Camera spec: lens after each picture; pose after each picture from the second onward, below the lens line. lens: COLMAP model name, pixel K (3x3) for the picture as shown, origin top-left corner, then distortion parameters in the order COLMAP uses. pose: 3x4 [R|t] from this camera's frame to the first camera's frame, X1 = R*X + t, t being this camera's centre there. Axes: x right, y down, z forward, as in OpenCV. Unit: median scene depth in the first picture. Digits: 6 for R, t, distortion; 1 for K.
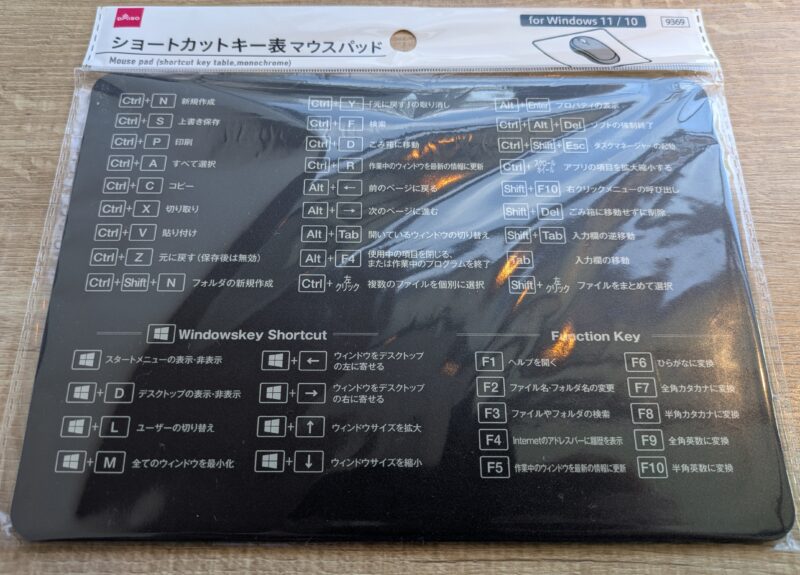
lens RADIAL K [[595.0, 0, 402.8], [0, 595.0, 287.5], [0, 0, 1]] dist [0.001772, -0.005051]
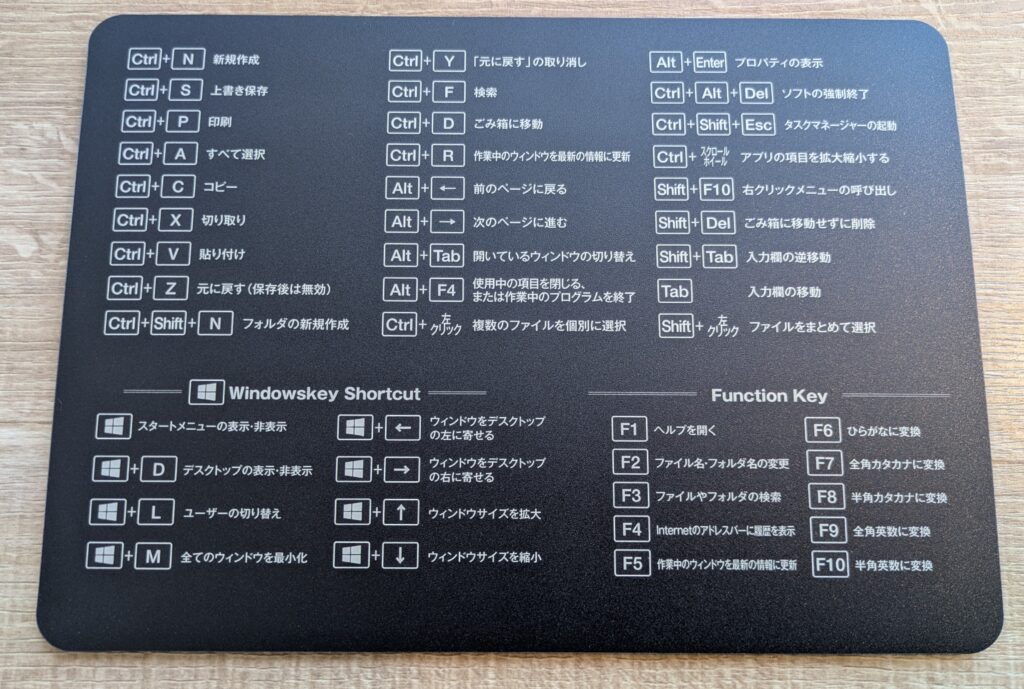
lens RADIAL K [[748.1, 0, 508.1], [0, 748.1, 344.4], [0, 0, 1]] dist [0.005436, -0.001091]
pose [[0.999899, 0.006342, -0.012741, -0.001531], [-0.003916, 0.983272, 0.182099, -0.162008], [0.013683, -0.182031, 0.983198, 0.058192]]
